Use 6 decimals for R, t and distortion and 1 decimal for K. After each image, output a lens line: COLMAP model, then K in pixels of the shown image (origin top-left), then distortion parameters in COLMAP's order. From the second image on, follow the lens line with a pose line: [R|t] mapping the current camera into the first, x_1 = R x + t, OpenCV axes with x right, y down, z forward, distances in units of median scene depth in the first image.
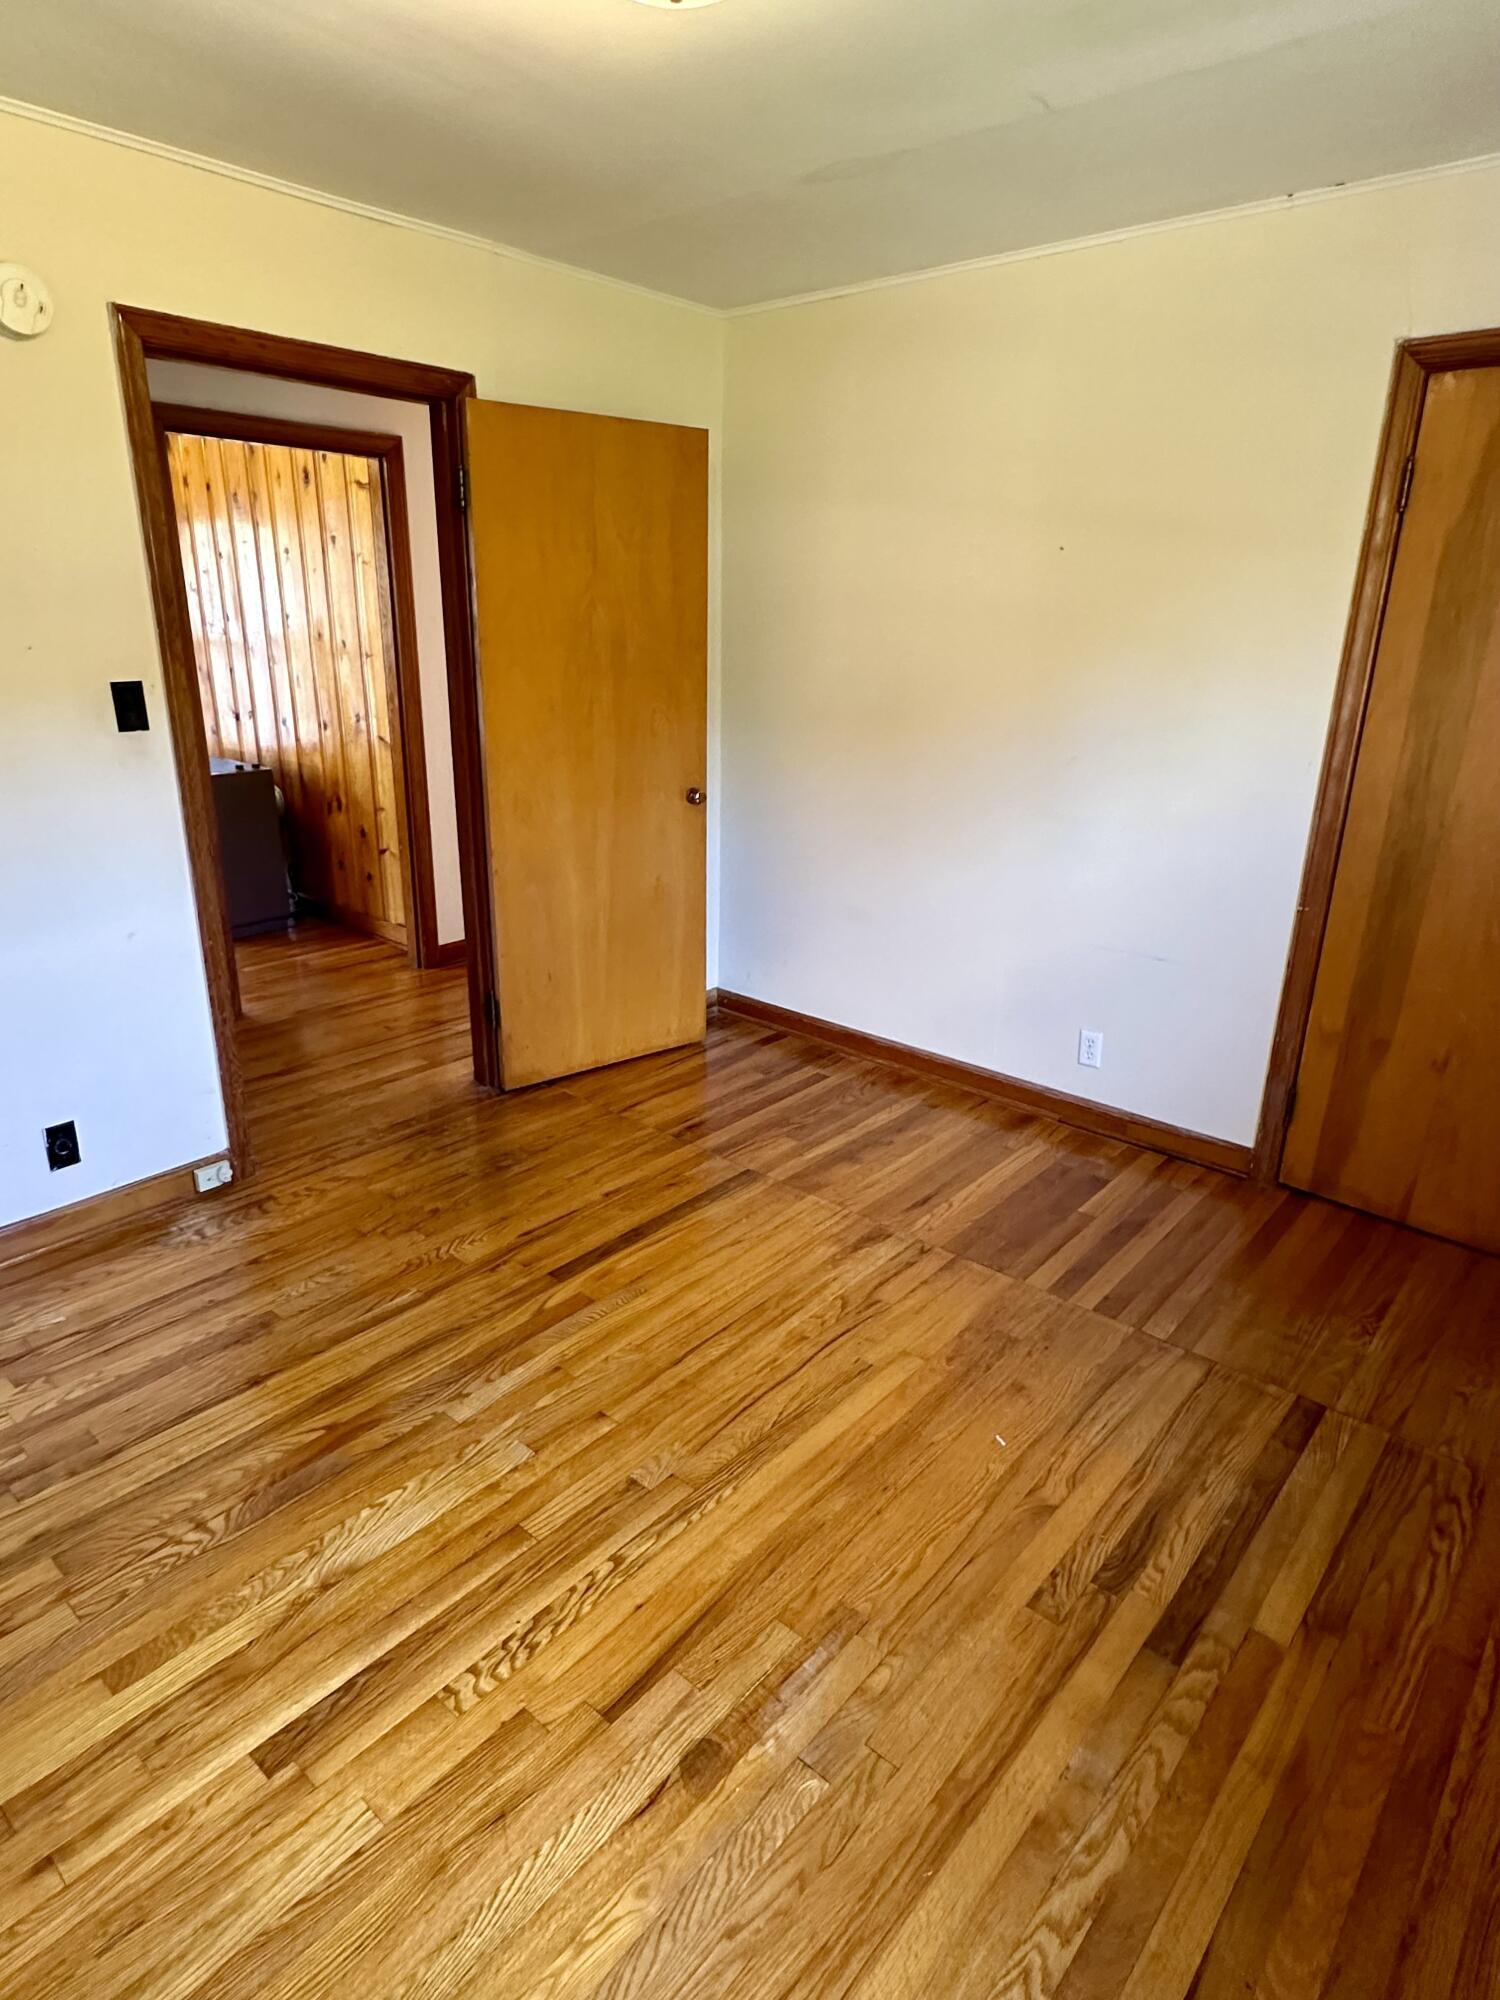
lens RADIAL K [[1122.0, 0, 747.6], [0, 1122.0, 1001.1], [0, 0, 1]] dist [0.001381, 0.000002]
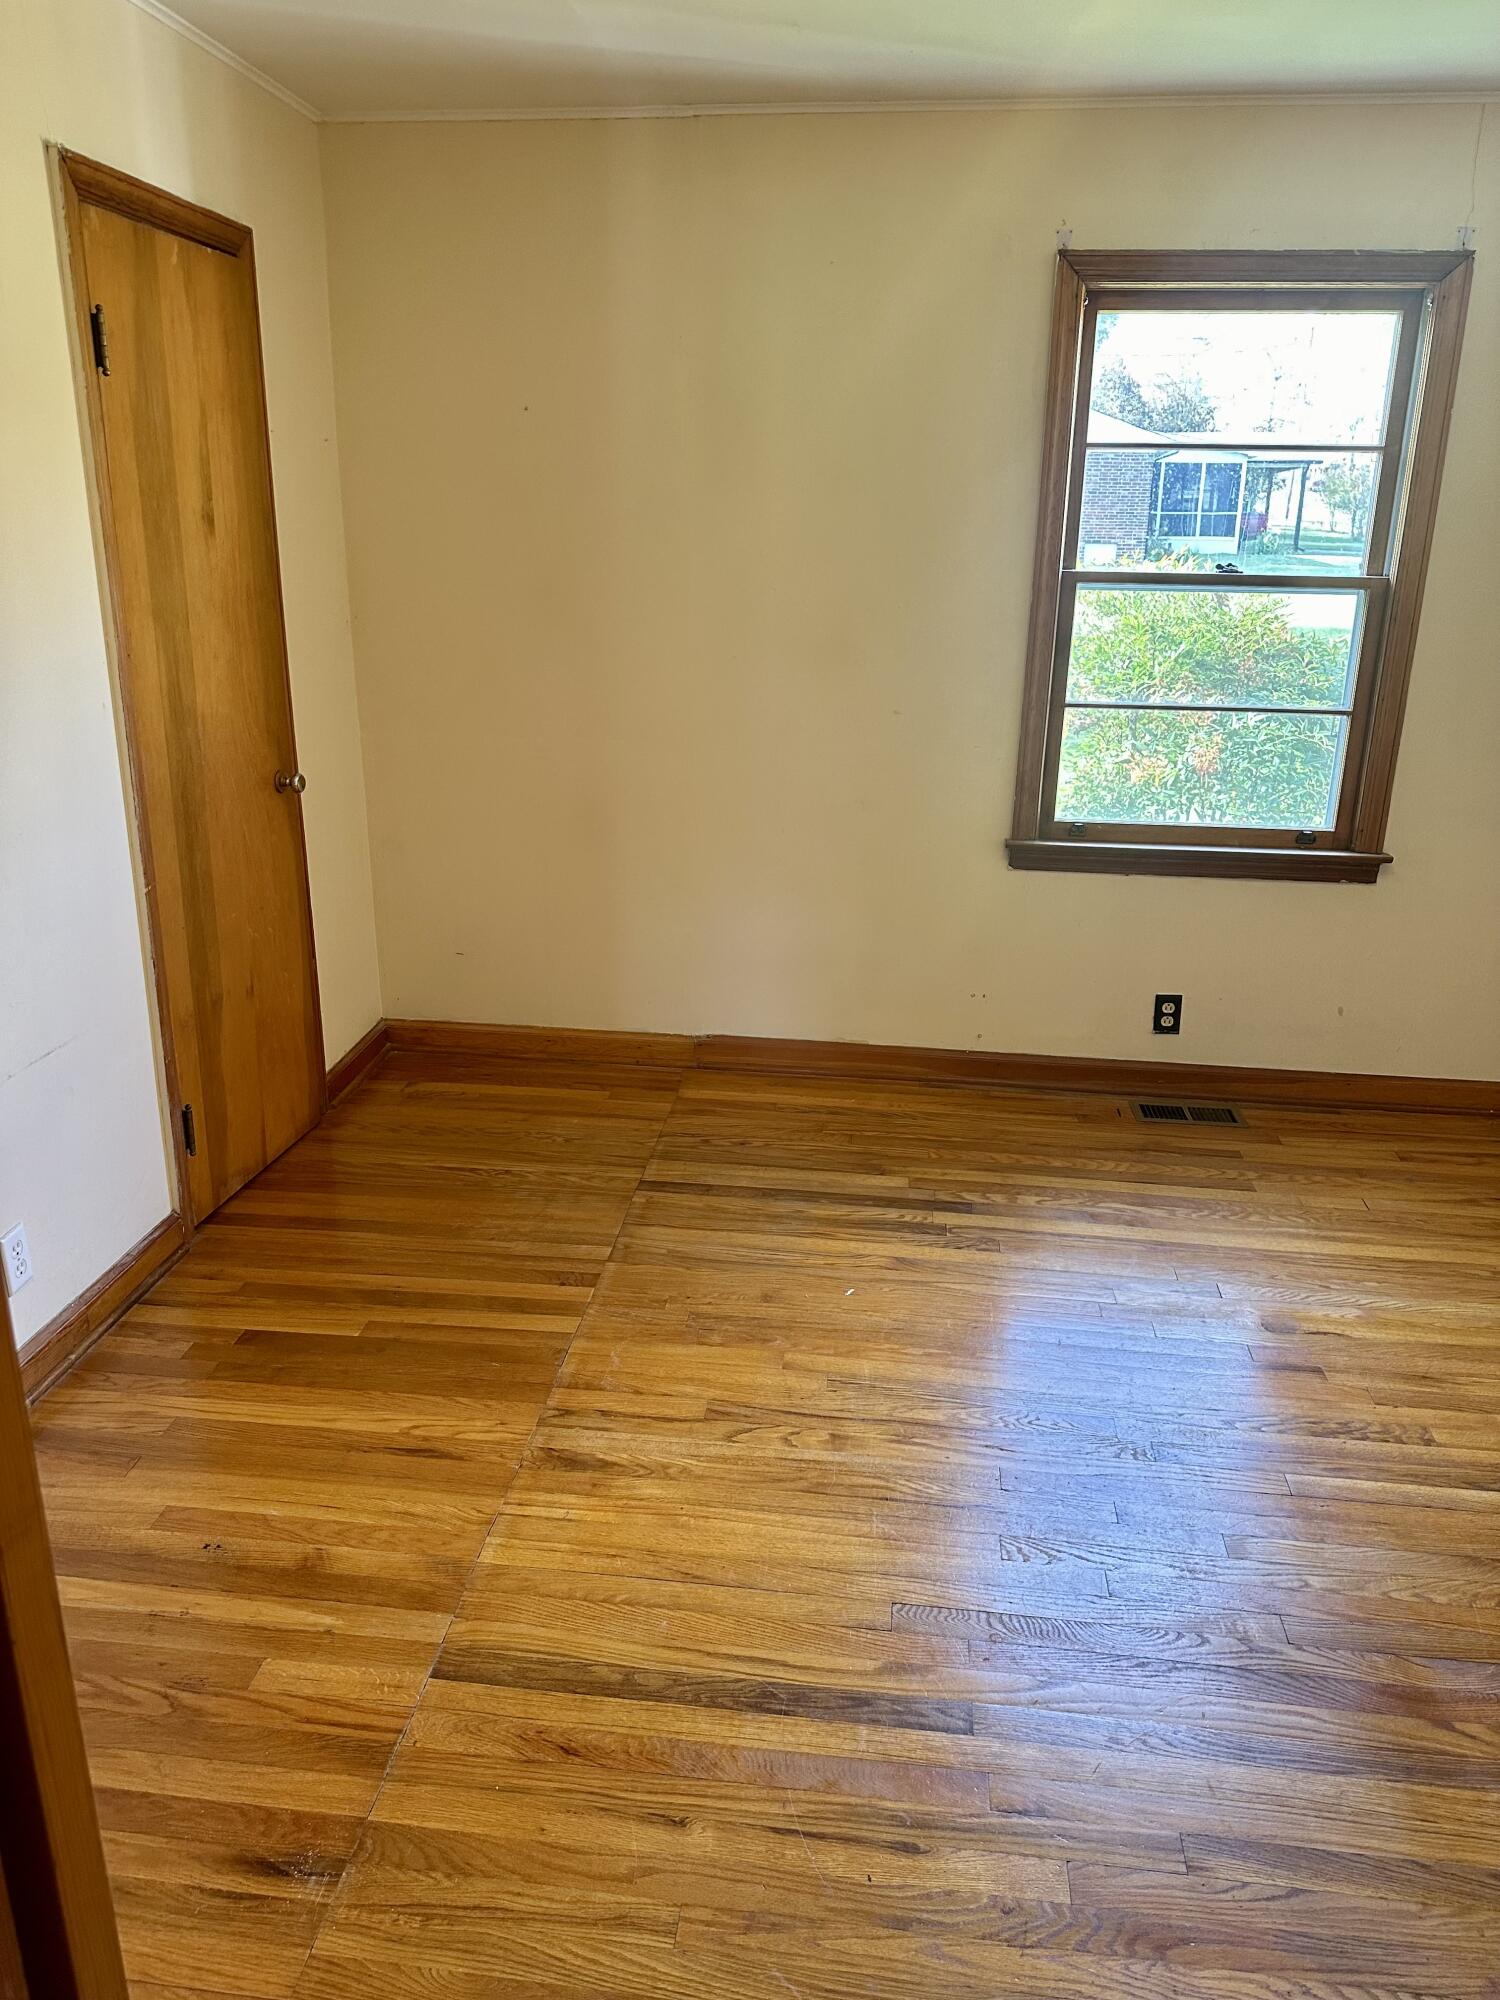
lens RADIAL K [[1409.1, 0, 730.5], [0, 1409.1, 1003.4], [0, 0, 1]] dist [0.037005, -0.038565]
pose [[-0.549456, -0.292550, 0.782632, -0.626366], [0.257396, 0.831873, 0.491665, -0.484404], [-0.794887, 0.471595, -0.381776, 1.347834]]
